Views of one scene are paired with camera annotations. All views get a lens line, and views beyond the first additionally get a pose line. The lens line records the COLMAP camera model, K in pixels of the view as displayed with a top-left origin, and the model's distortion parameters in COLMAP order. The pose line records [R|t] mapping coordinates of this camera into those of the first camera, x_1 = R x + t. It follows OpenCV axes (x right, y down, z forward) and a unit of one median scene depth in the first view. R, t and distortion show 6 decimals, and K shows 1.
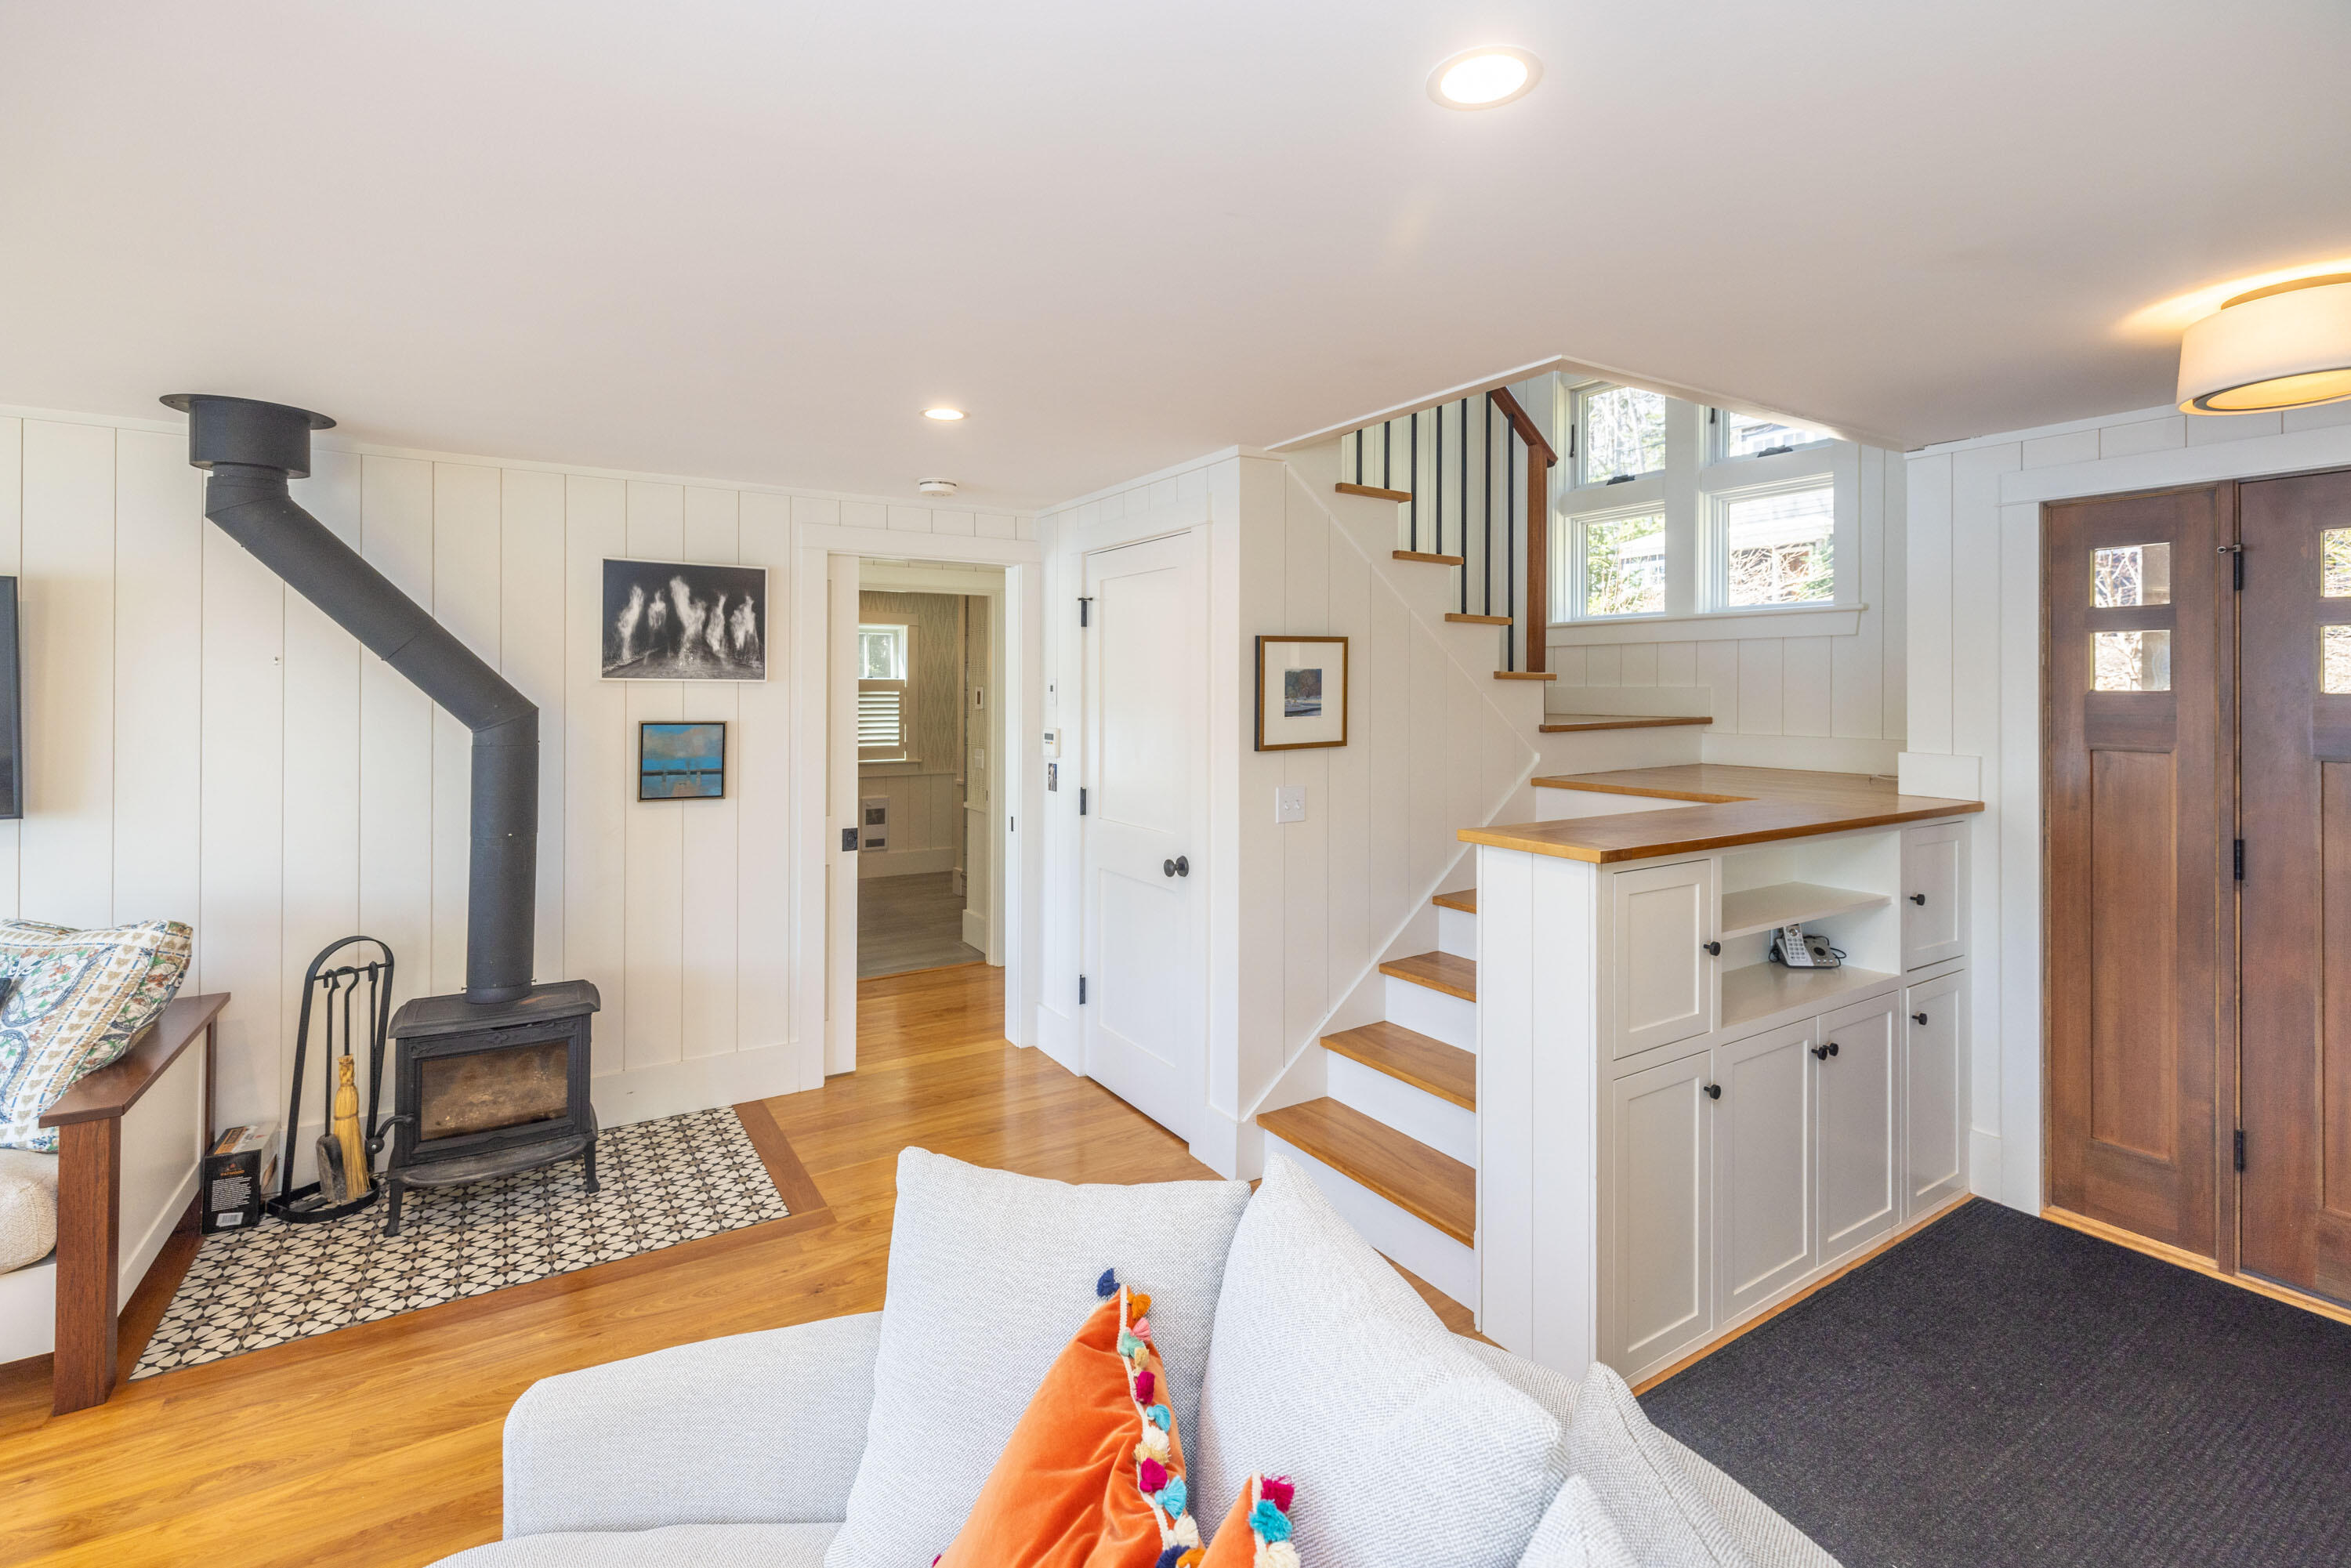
lens RADIAL K [[1056.3, 0, 1165.9], [0, 1056.3, 683.5], [0, 0, 1]] dist [-0.002407, 0.000725]
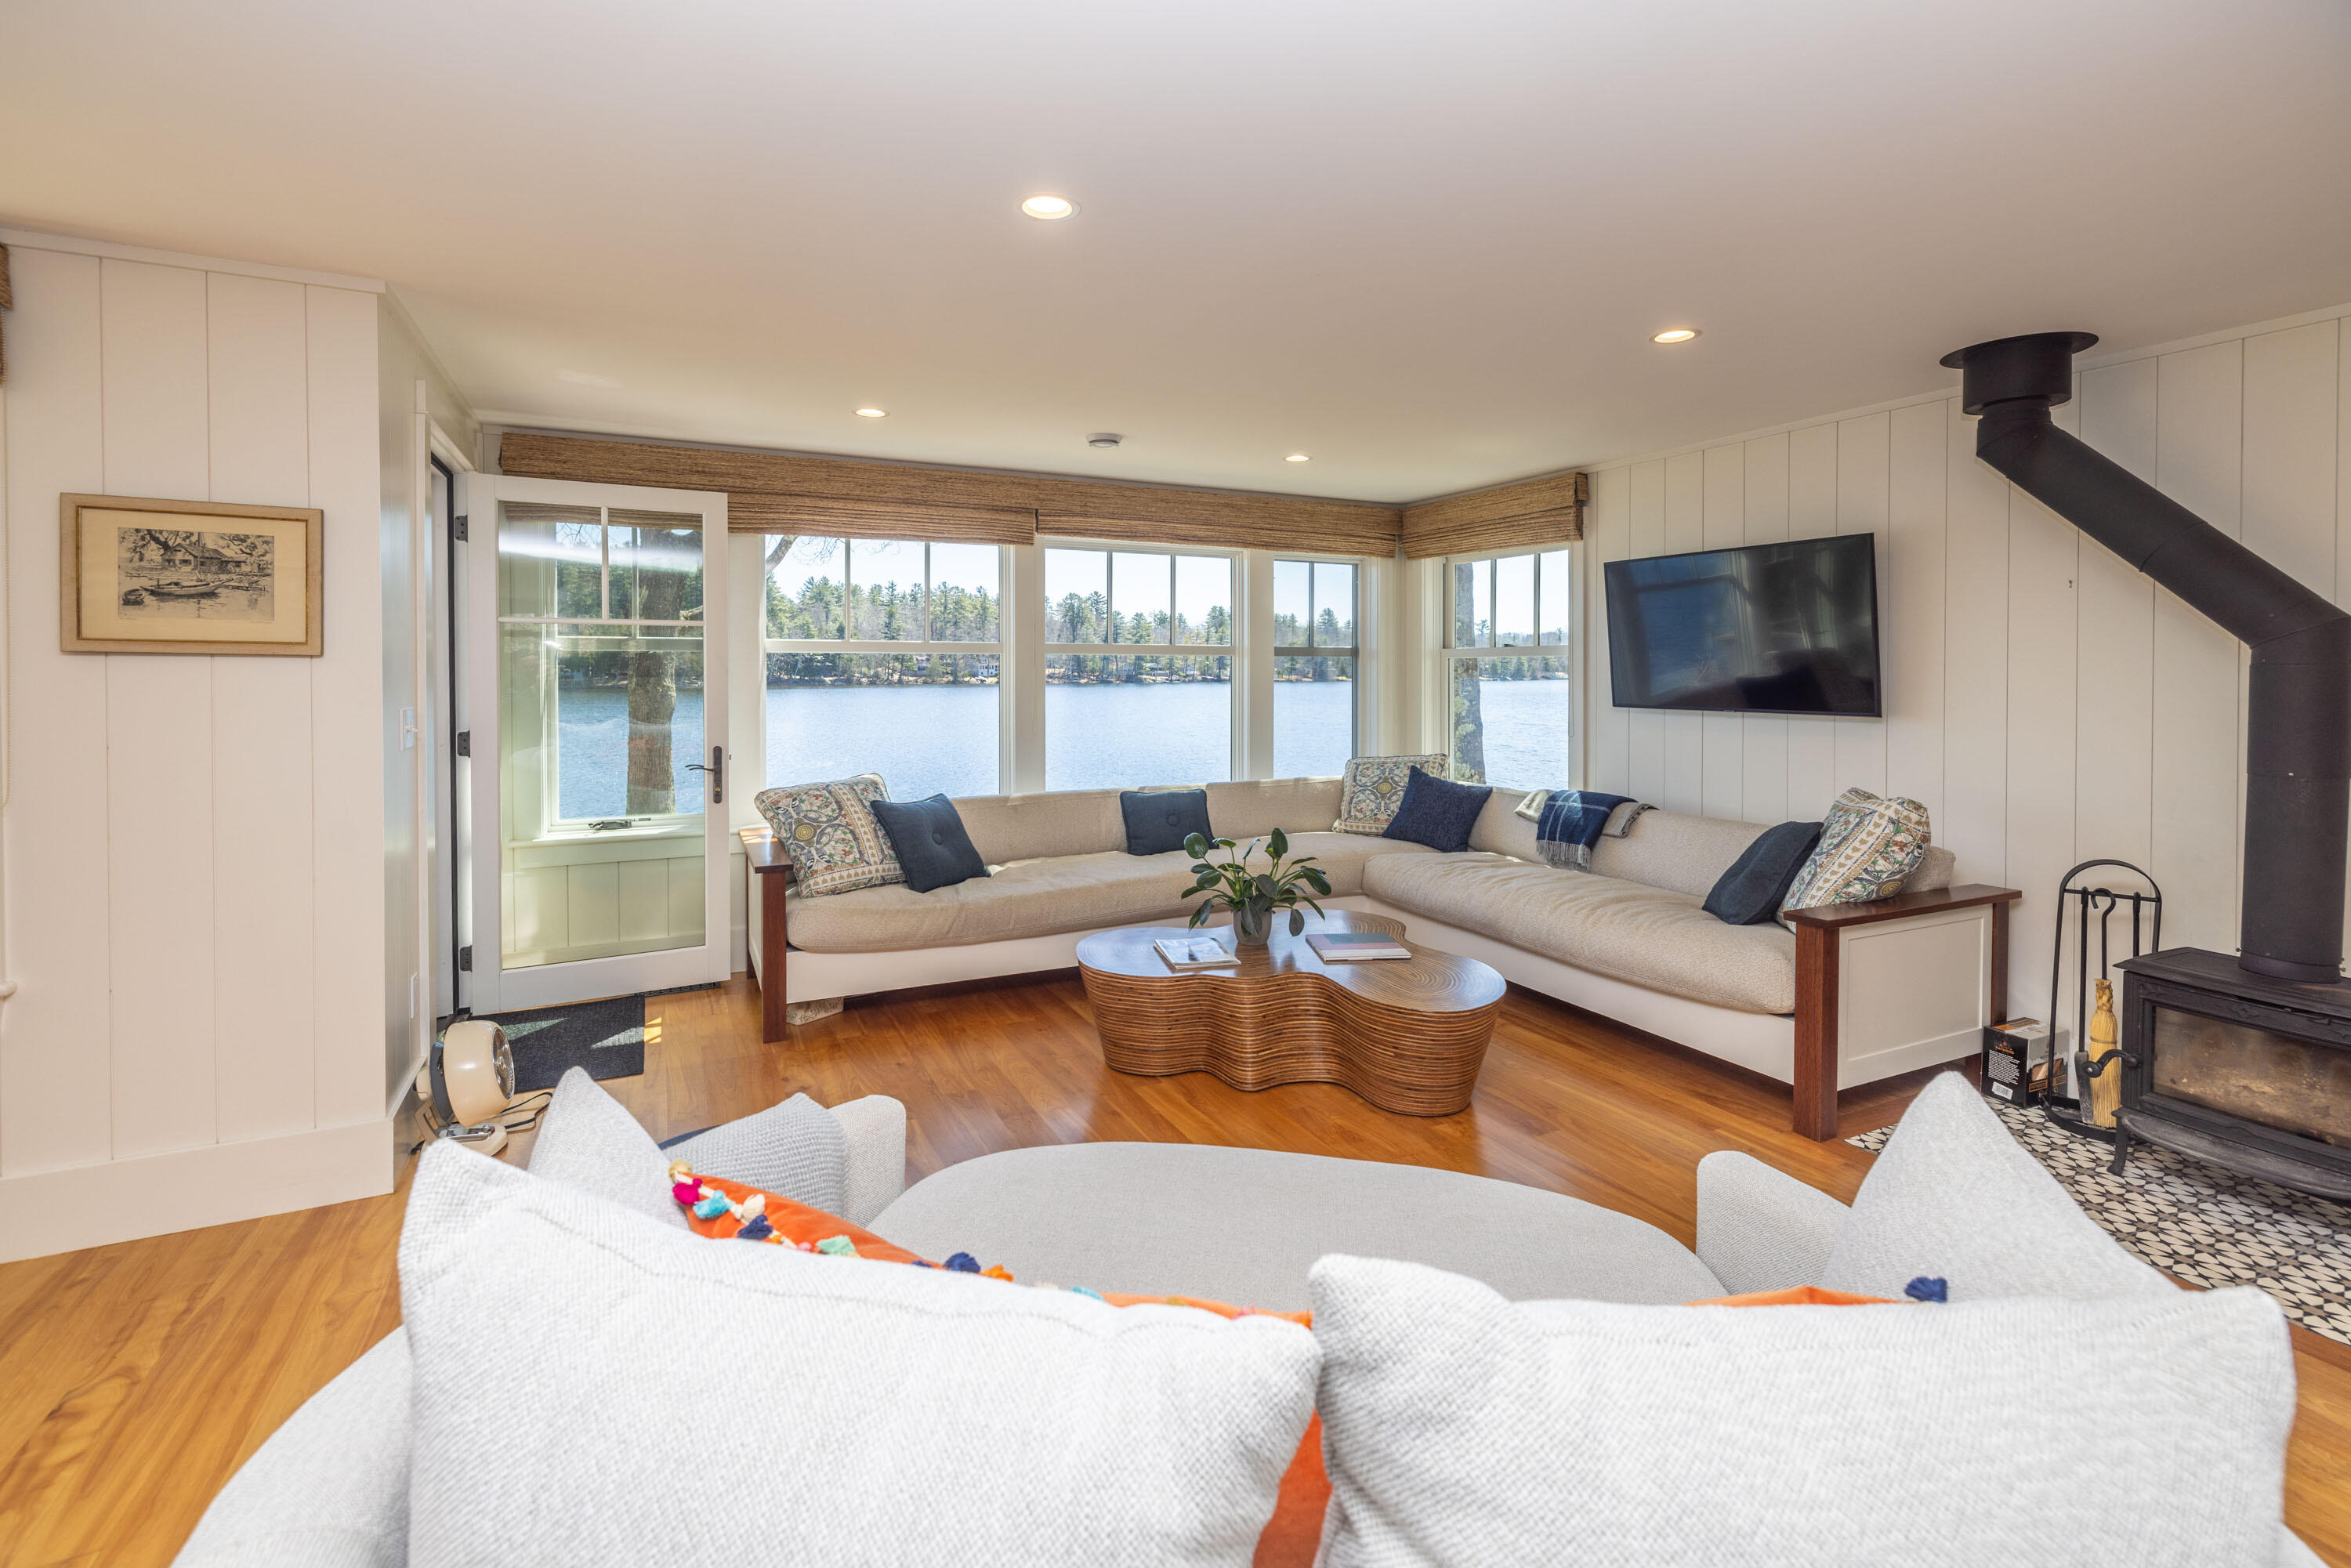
lens RADIAL K [[1056.3, 0, 1165.9], [0, 1056.3, 683.5], [0, 0, 1]] dist [-0.002407, 0.000725]
pose [[-0.119511, 0.008779, -0.992794, 0.273662], [0.004344, 0.999956, 0.008319, 0.061498], [0.992823, -0.003319, -0.119544, 0.234327]]
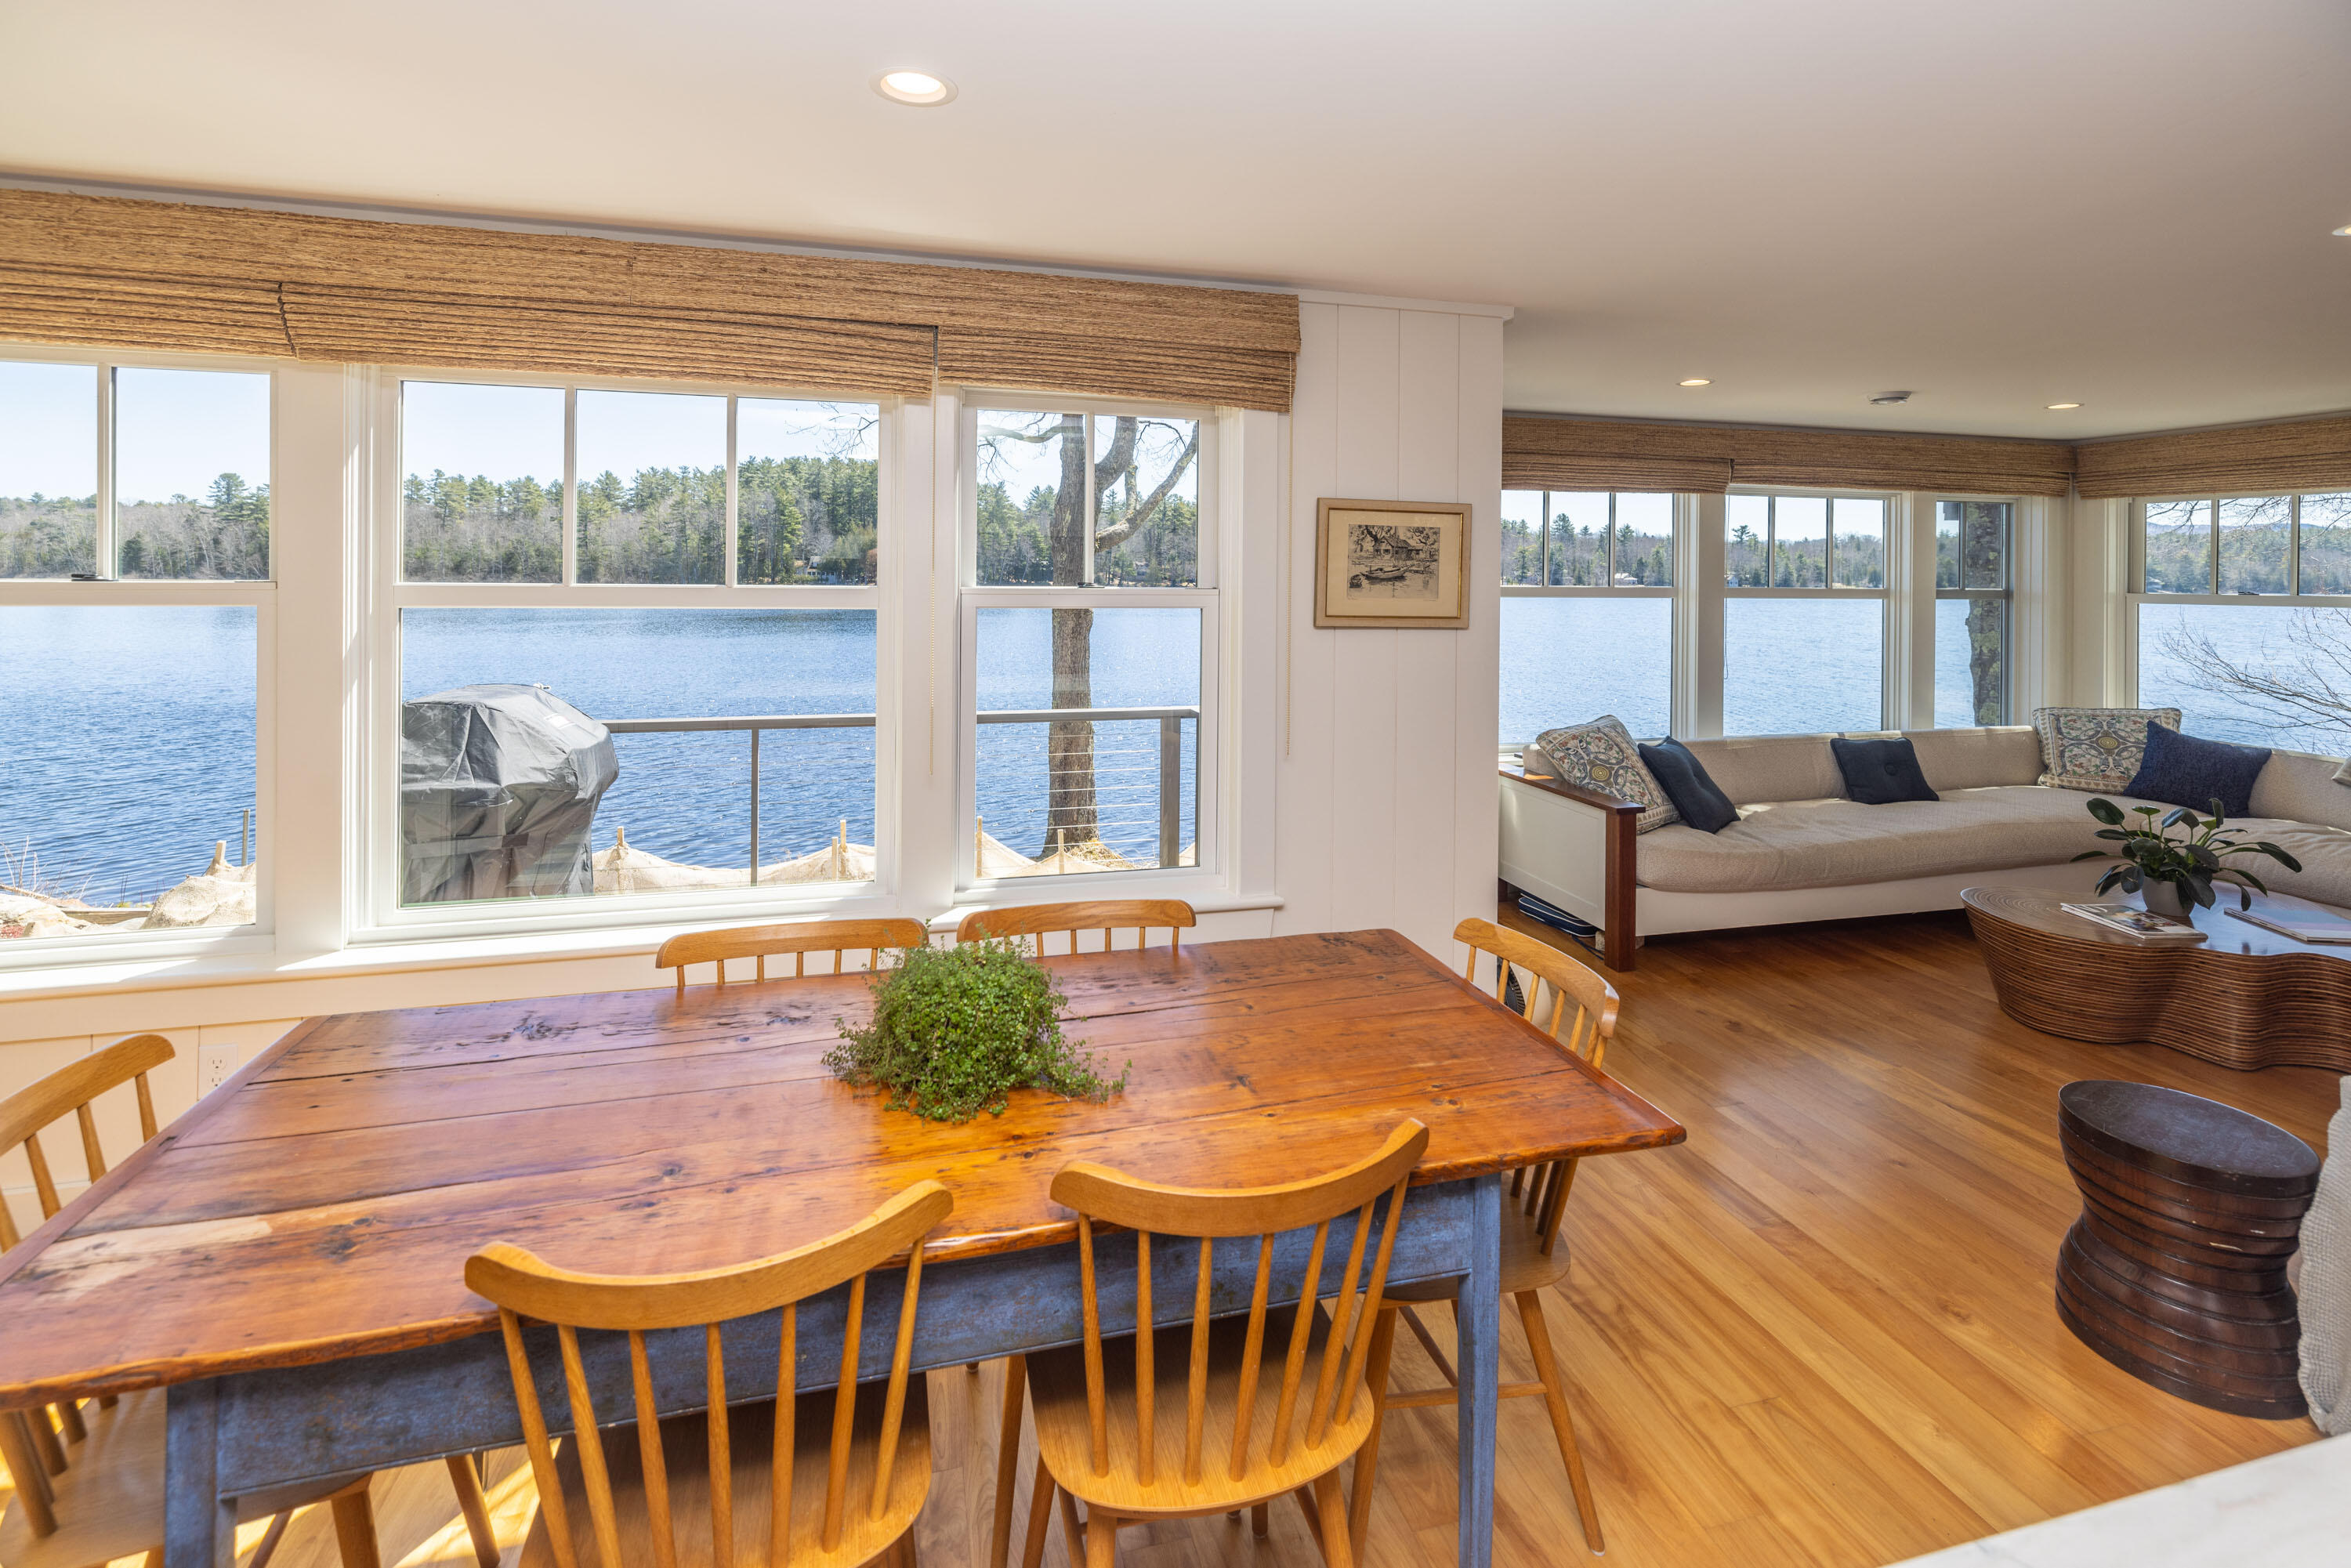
lens RADIAL K [[1035.8, 0, 1138.9], [0, 1035.8, 575.5], [0, 0, 1]] dist [0.011403, -0.005635]
pose [[-0.332871, -0.004896, -0.942960, 0.518621], [-0.005460, 0.999980, -0.003265, 0.003545], [0.942956, 0.004062, -0.332891, -0.449518]]
